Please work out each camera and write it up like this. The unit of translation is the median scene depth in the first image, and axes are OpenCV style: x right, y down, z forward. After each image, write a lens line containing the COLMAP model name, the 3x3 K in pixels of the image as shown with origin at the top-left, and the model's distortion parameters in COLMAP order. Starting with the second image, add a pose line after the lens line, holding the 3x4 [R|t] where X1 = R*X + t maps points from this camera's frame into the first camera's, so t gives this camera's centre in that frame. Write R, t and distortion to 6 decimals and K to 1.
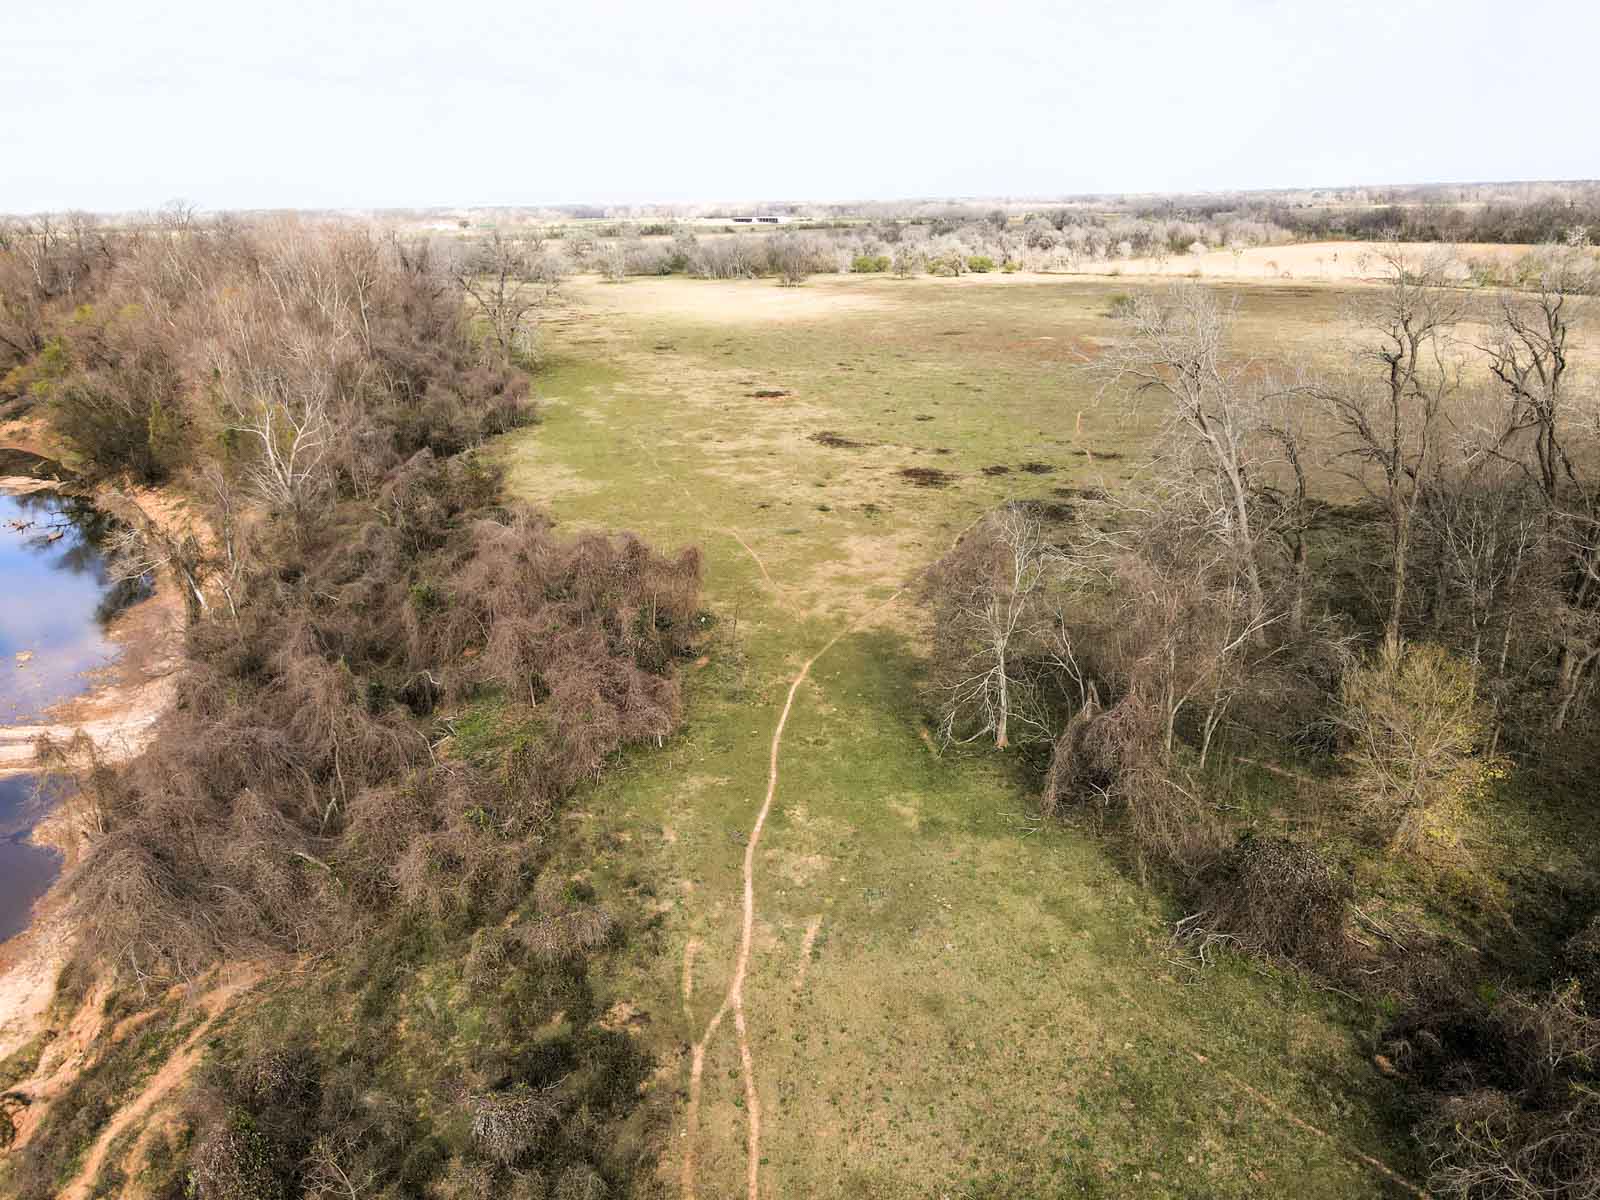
lens RADIAL K [[1164.5, 0, 795.7], [0, 1164.5, 597.6], [0, 0, 1]] dist [0.010785, -0.001548]
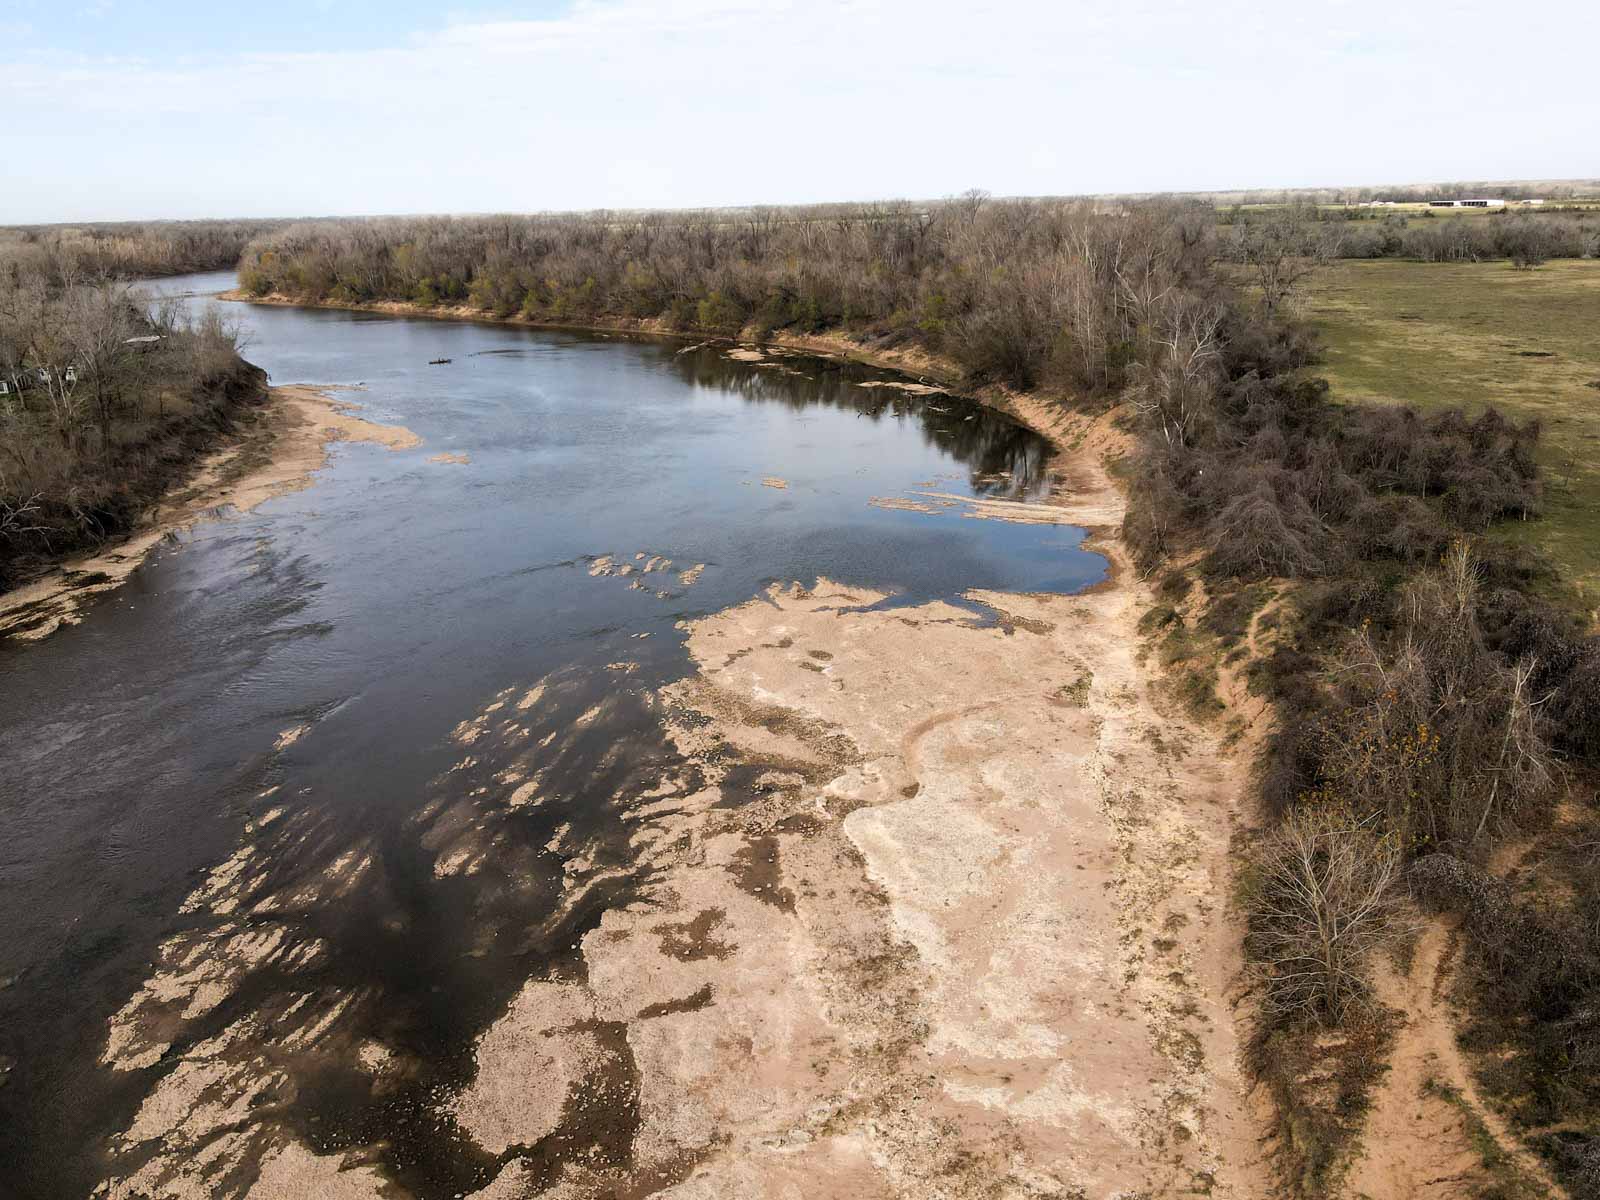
lens RADIAL K [[1168.2, 0, 779.9], [0, 1168.2, 598.2], [0, 0, 1]] dist [-0.040266, 0.051096]
pose [[0.863425, 0.151834, -0.481086, -0.098249], [-0.146466, 0.988004, 0.048952, 0.139008], [0.482747, 0.028196, 0.875306, -0.410746]]
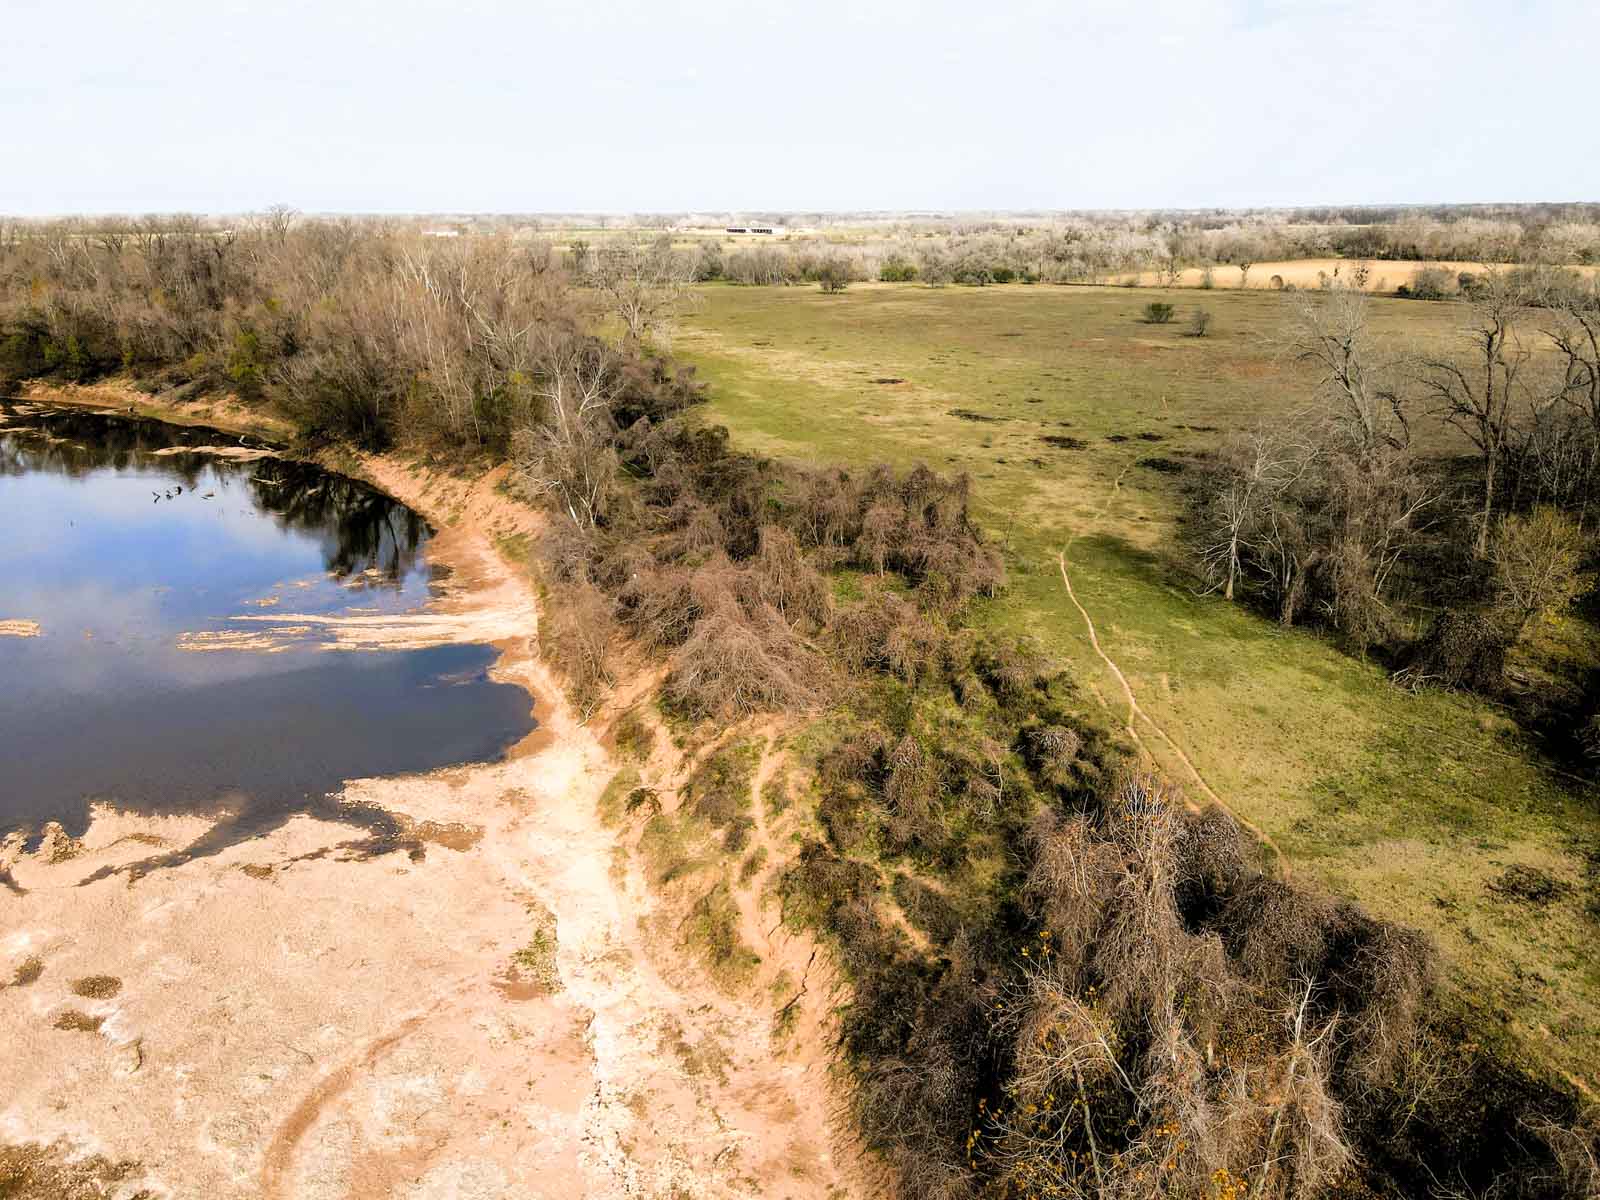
lens RADIAL K [[1164.5, 0, 795.7], [0, 1164.5, 597.6], [0, 0, 1]] dist [0.010785, -0.001548]
pose [[0.999686, 0.006238, 0.024281, -0.177760], [-0.006024, 0.999943, -0.008847, 0.064532], [-0.024335, 0.008698, 0.999666, -0.193607]]
